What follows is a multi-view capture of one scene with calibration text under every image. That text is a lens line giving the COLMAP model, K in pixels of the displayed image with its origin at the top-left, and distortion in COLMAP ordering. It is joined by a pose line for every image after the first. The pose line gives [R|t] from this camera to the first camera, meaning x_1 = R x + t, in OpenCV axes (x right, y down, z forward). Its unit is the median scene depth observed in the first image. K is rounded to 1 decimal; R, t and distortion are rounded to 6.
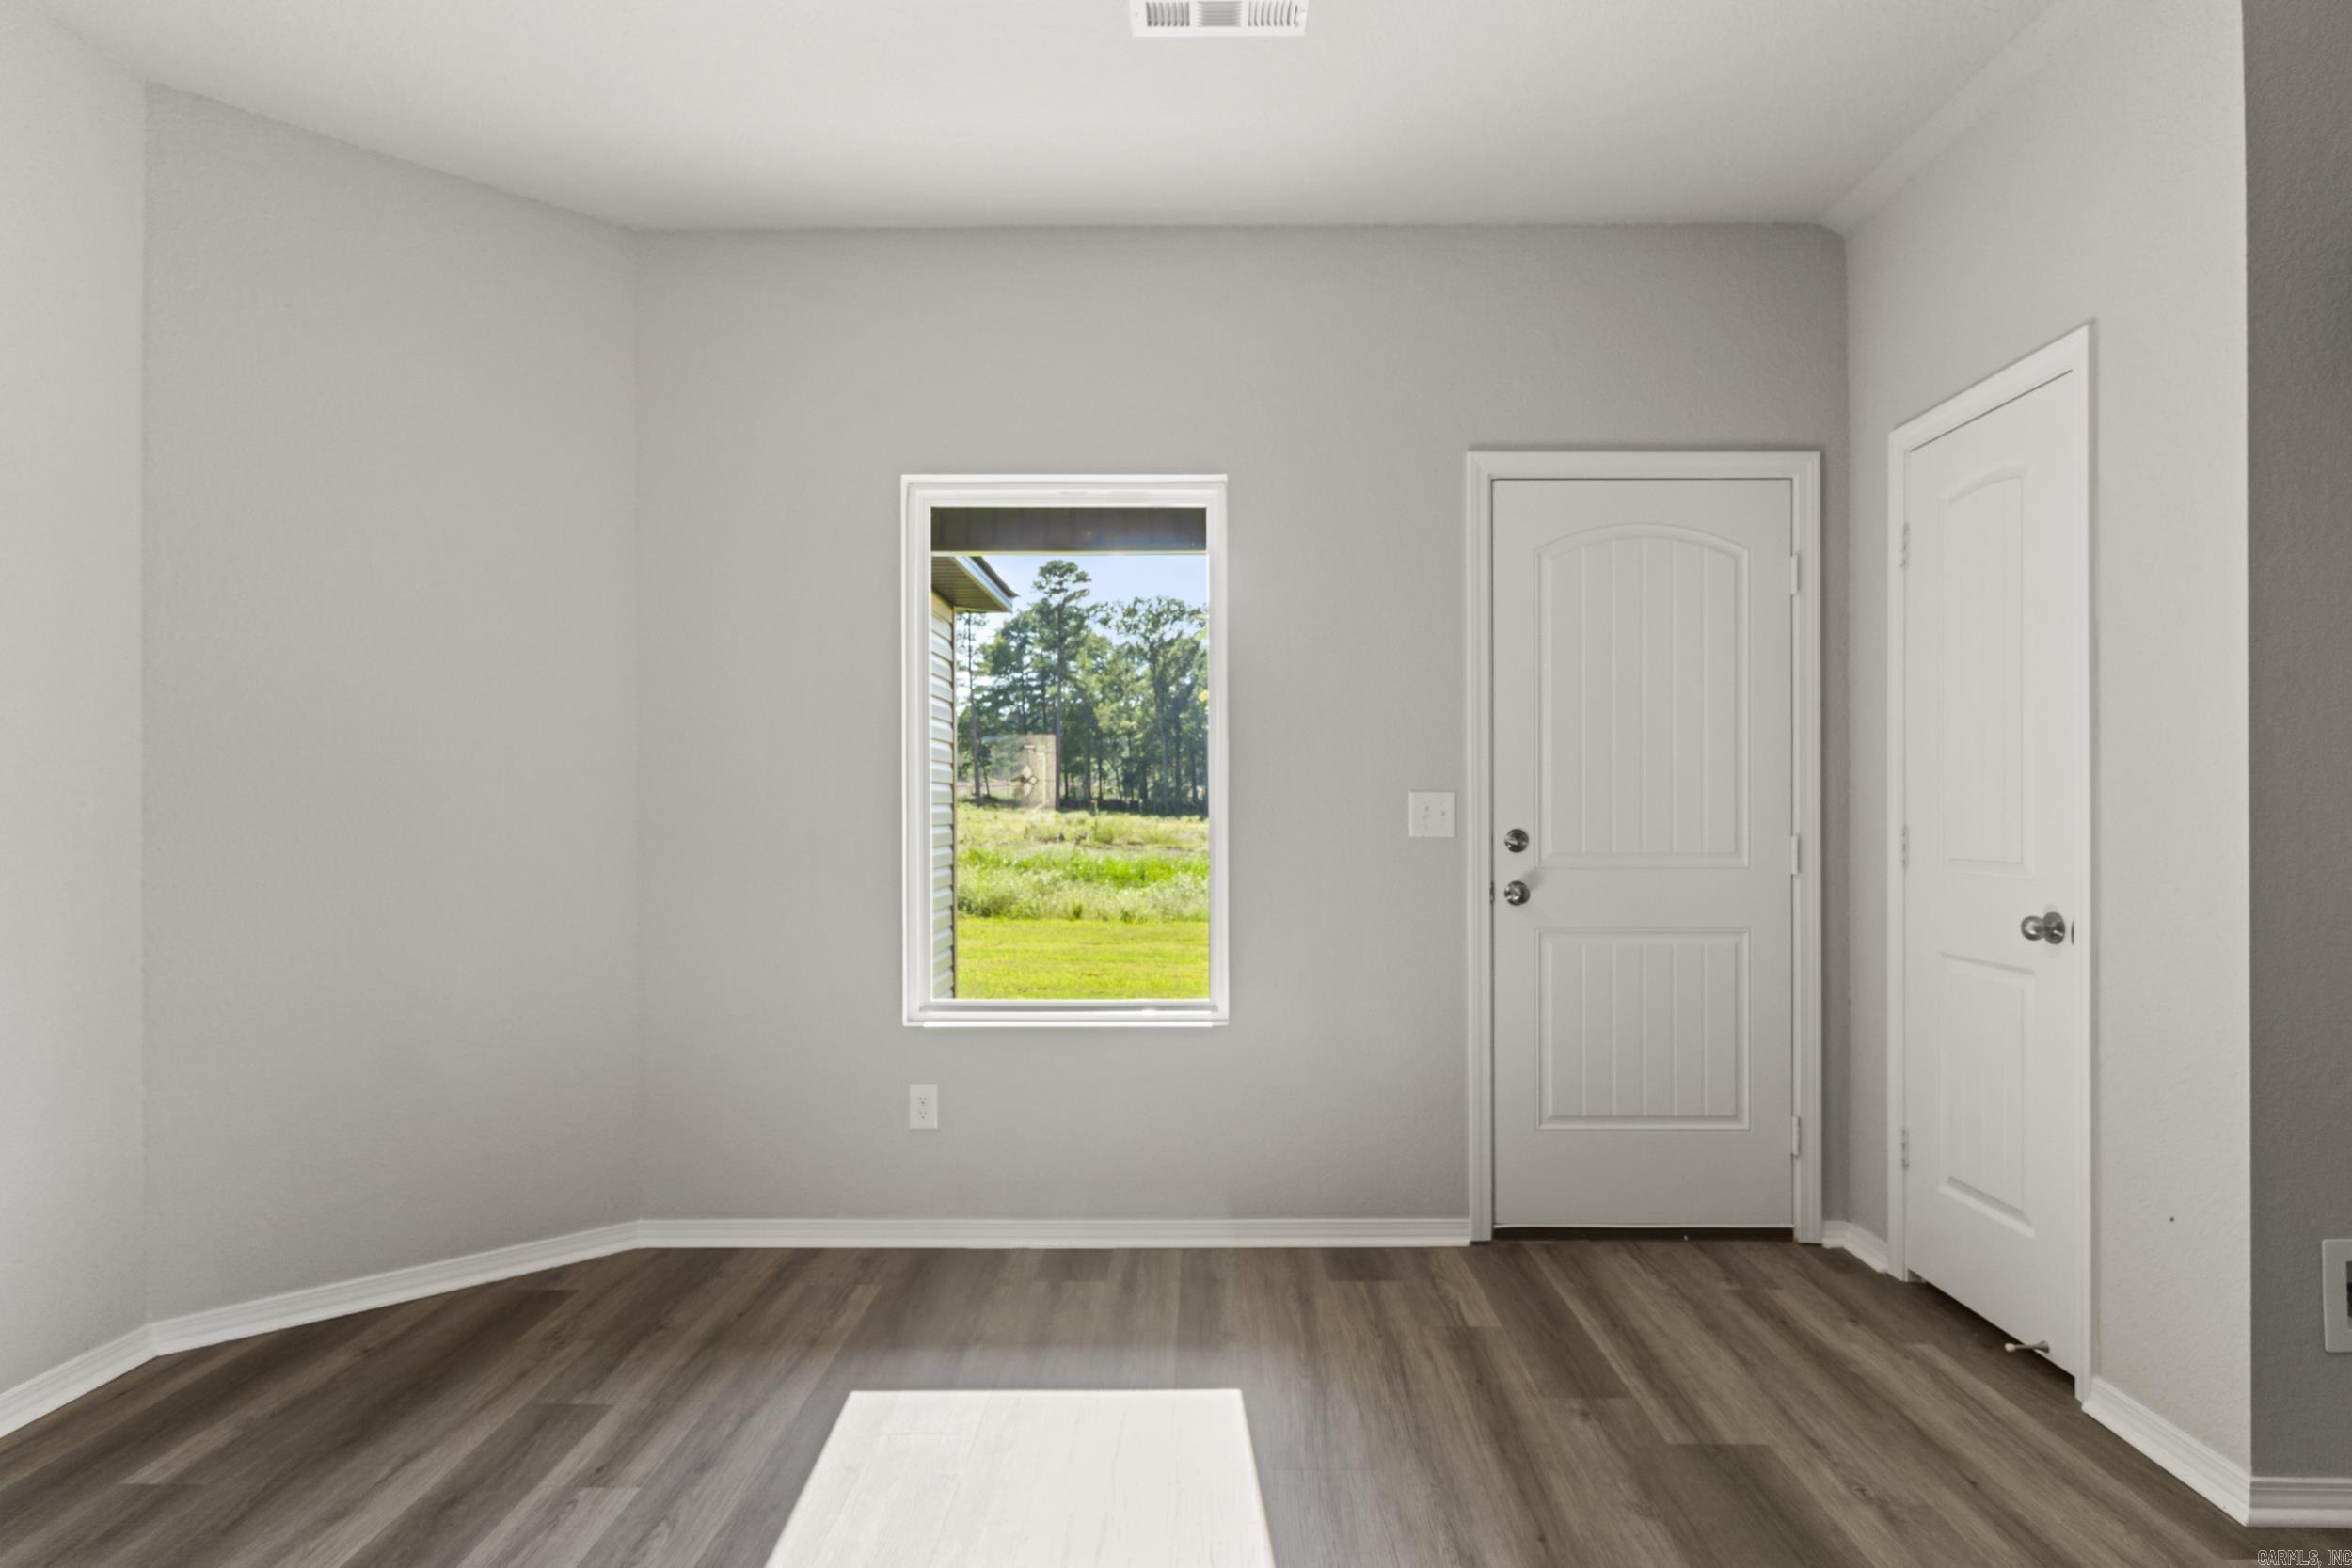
lens RADIAL K [[1277.9, 0, 1189.9], [0, 1277.9, 806.0], [0, 0, 1]] dist [0.002213, -0.000225]
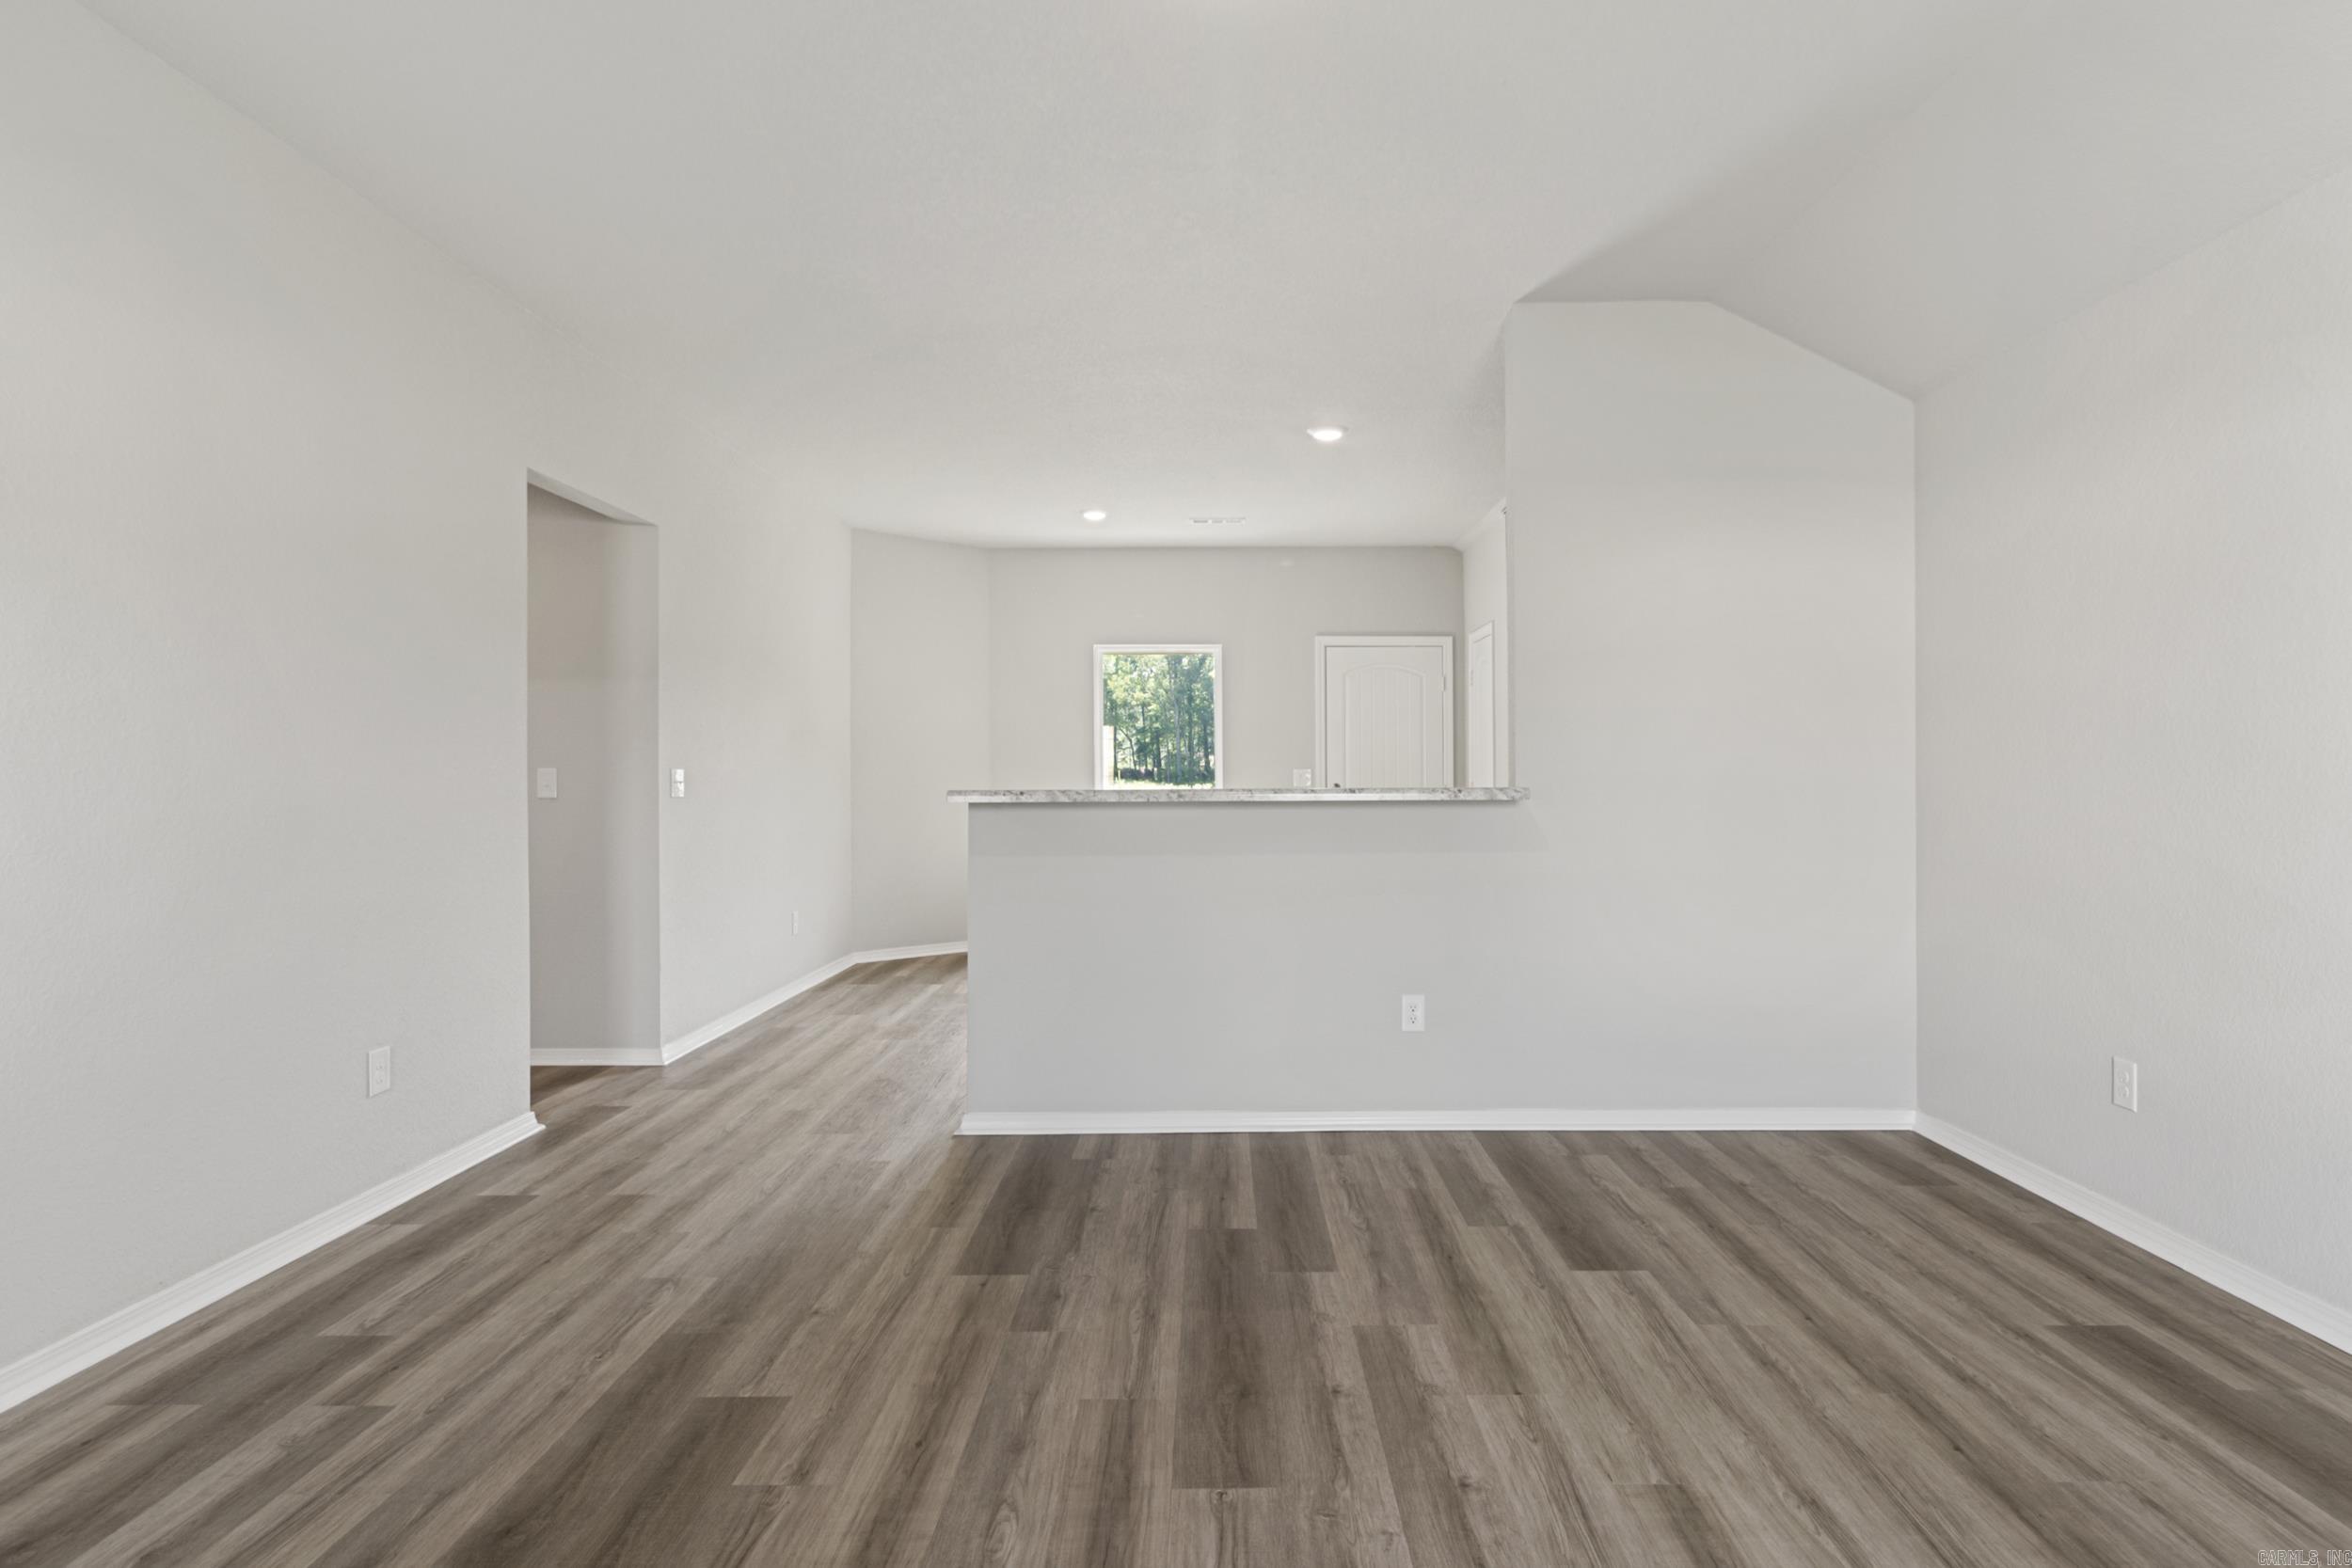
lens RADIAL K [[1270.0, 0, 1183.4], [0, 1270.0, 787.4], [0, 0, 1]] dist [0.000061, 0.000733]
pose [[0.999896, -0.002396, -0.014231, -0.011855], [0.002540, 0.999945, 0.010144, -0.000319], [0.014206, -0.010179, 0.999847, -1.551120]]
